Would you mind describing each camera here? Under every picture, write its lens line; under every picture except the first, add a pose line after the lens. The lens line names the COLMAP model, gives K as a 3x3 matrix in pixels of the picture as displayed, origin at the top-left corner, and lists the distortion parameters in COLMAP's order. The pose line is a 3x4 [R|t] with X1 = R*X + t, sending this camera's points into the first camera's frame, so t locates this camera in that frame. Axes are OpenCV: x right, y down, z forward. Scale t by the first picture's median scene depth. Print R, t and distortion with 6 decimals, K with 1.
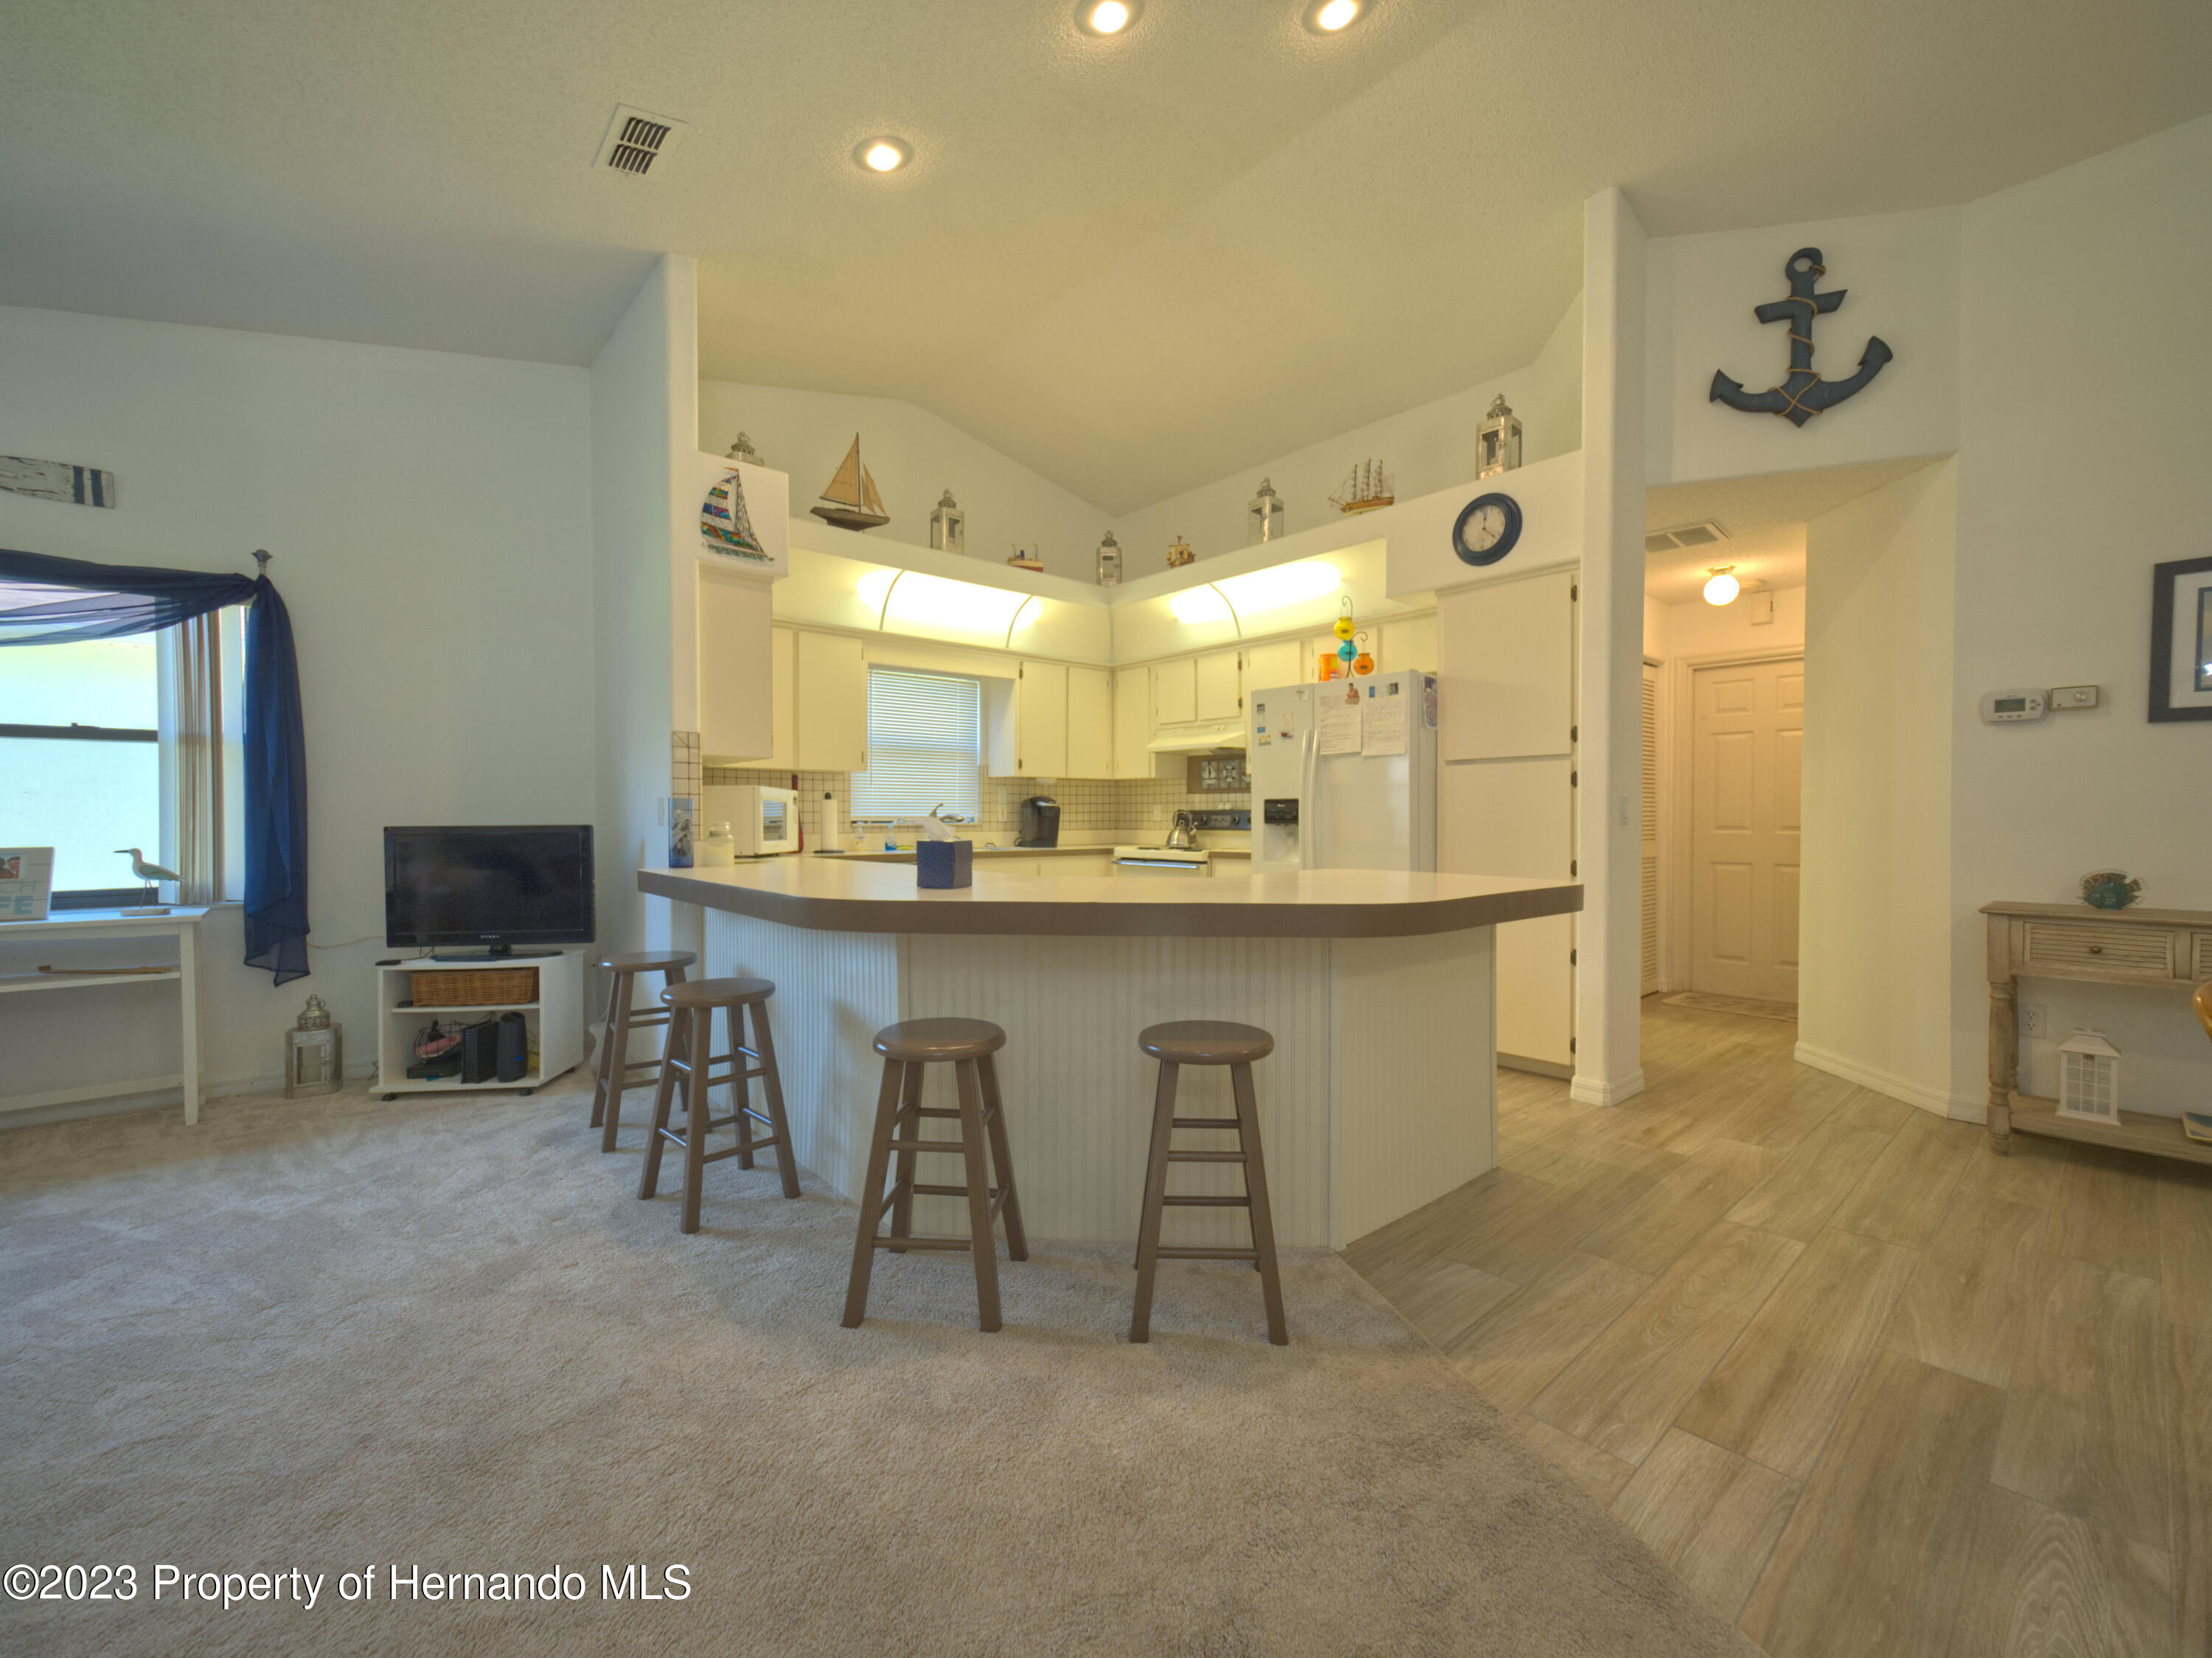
lens RADIAL K [[899.9, 0, 1098.9], [0, 899.9, 822.3], [0, 0, 1]] dist [0.001781, -0.000213]
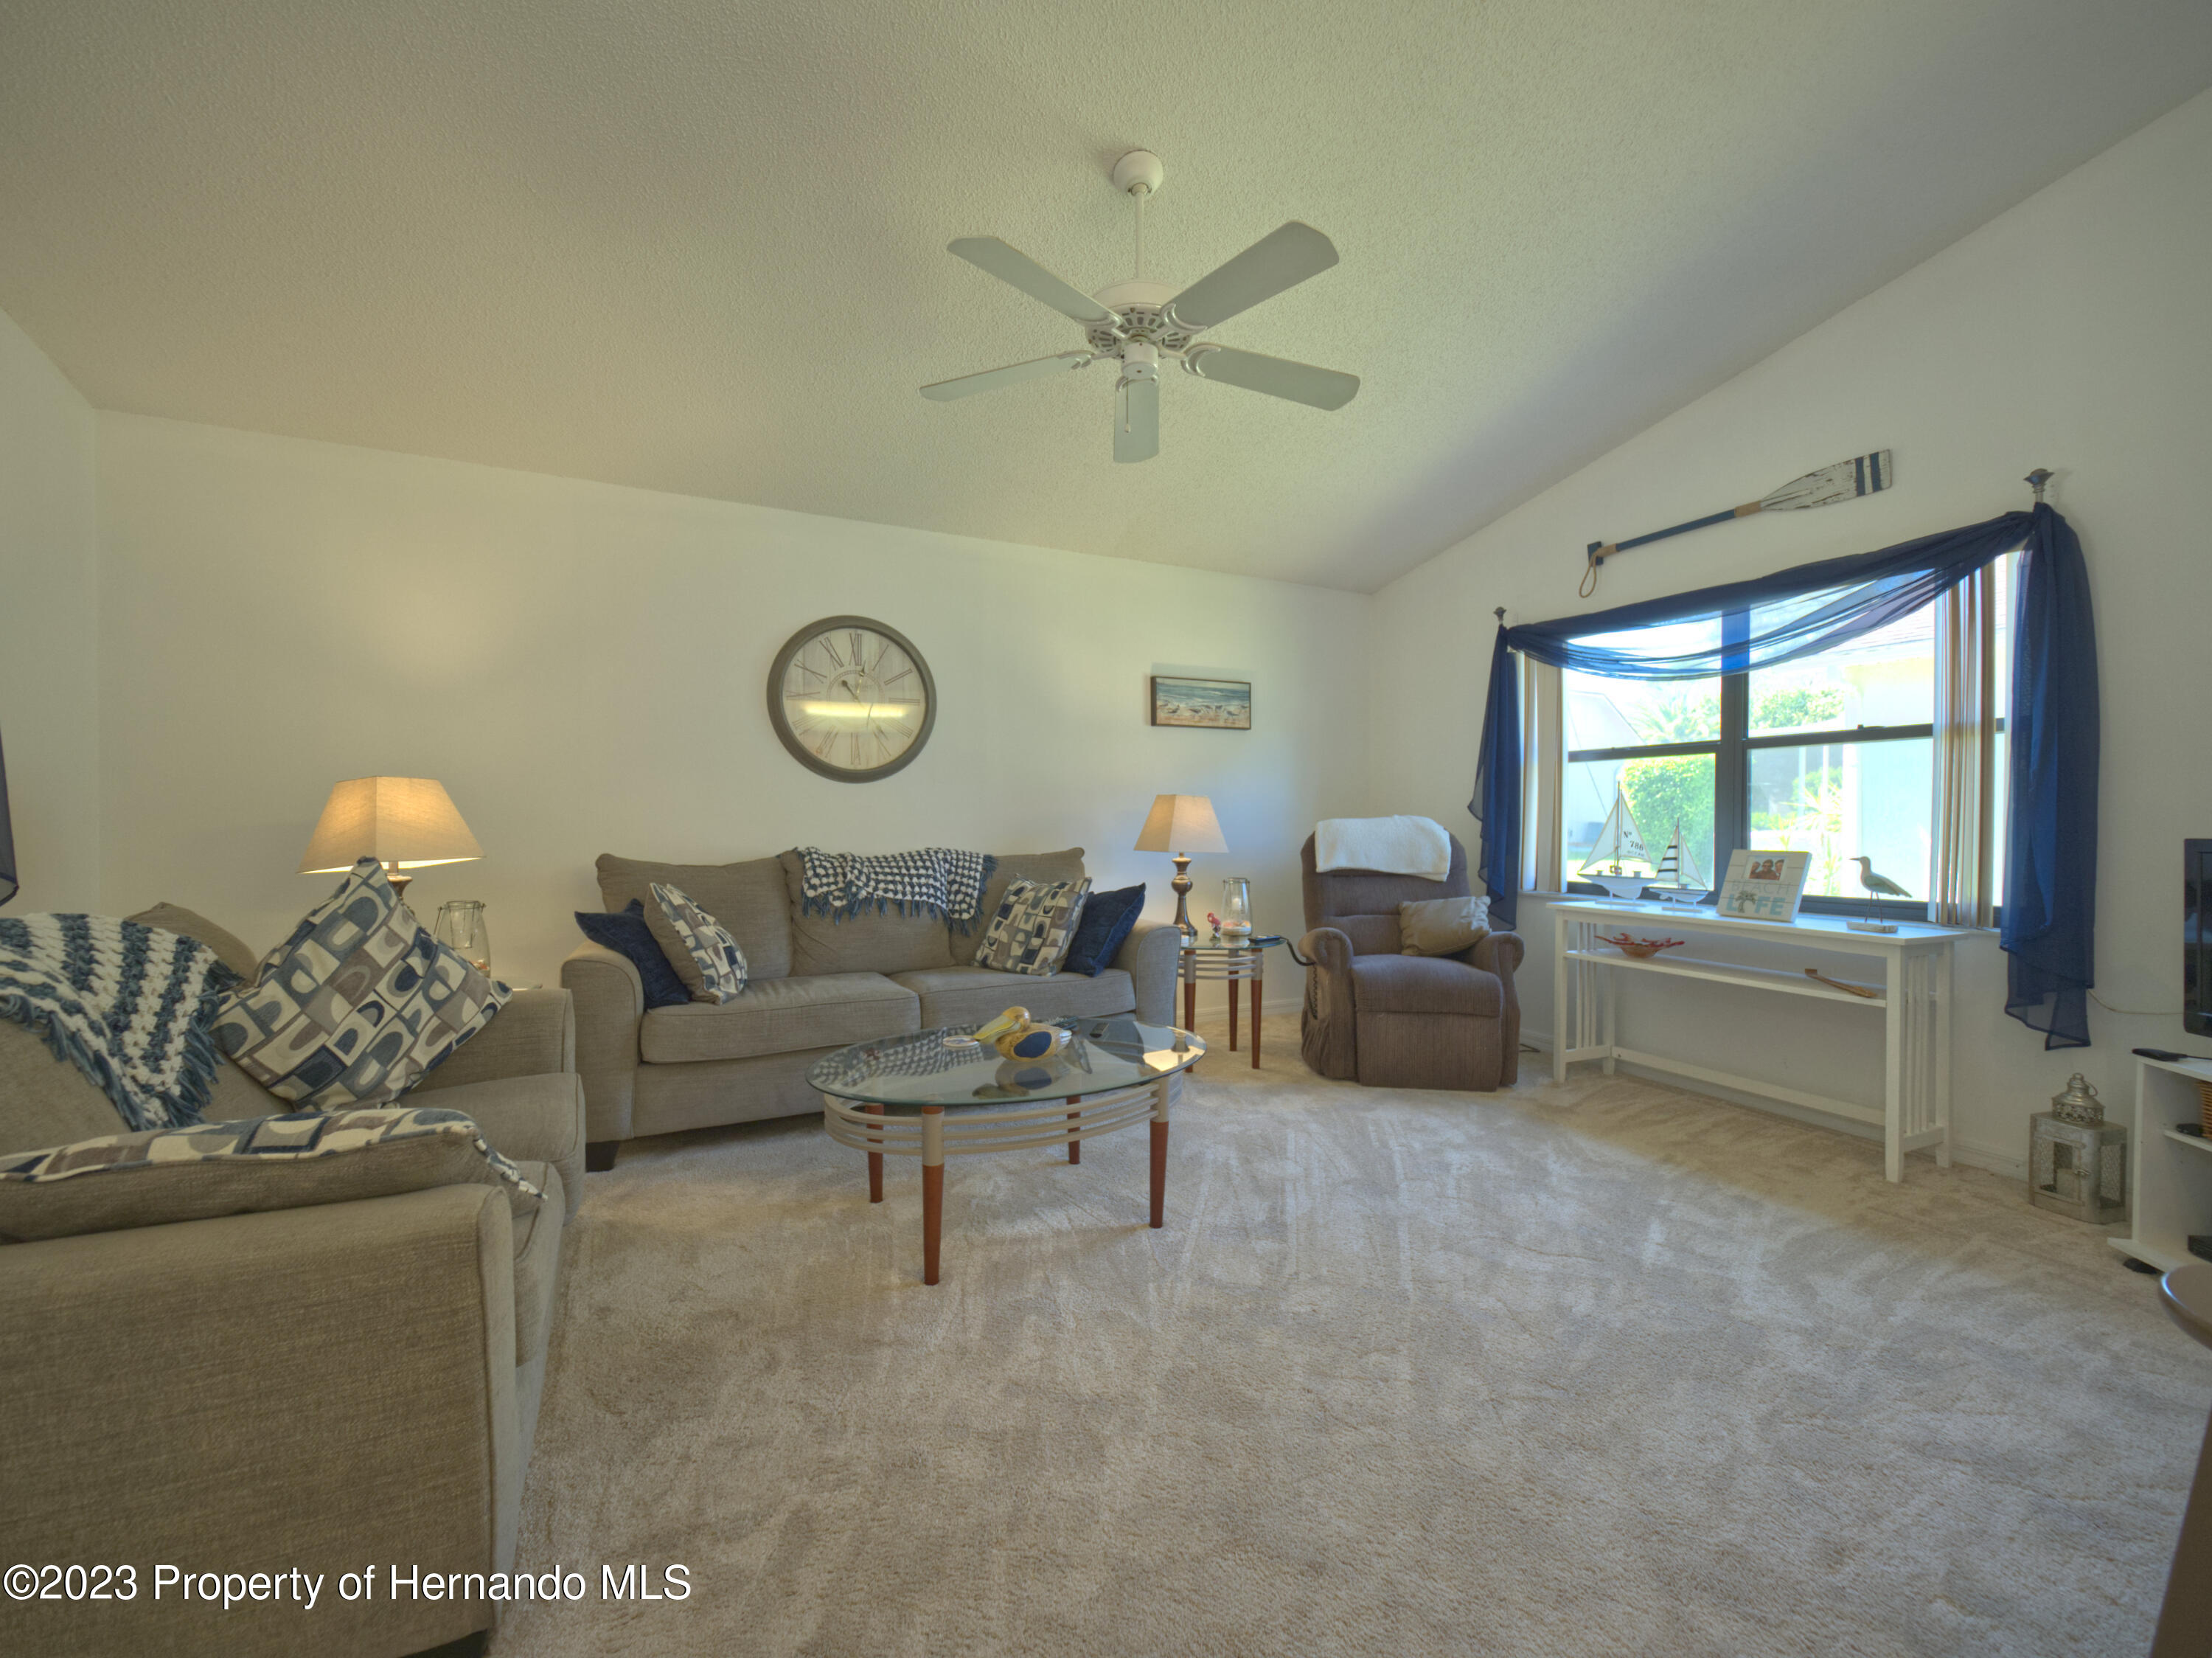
lens RADIAL K [[899.9, 0, 1104.6], [0, 899.9, 828.1], [0, 0, 1]] dist [0.001781, -0.000213]
pose [[-0.270094, 0.005861, -0.962816, 0.012915], [-0.013800, 0.999855, 0.009958, 0.002138], [0.962735, 0.015977, -0.269974, 0.467556]]
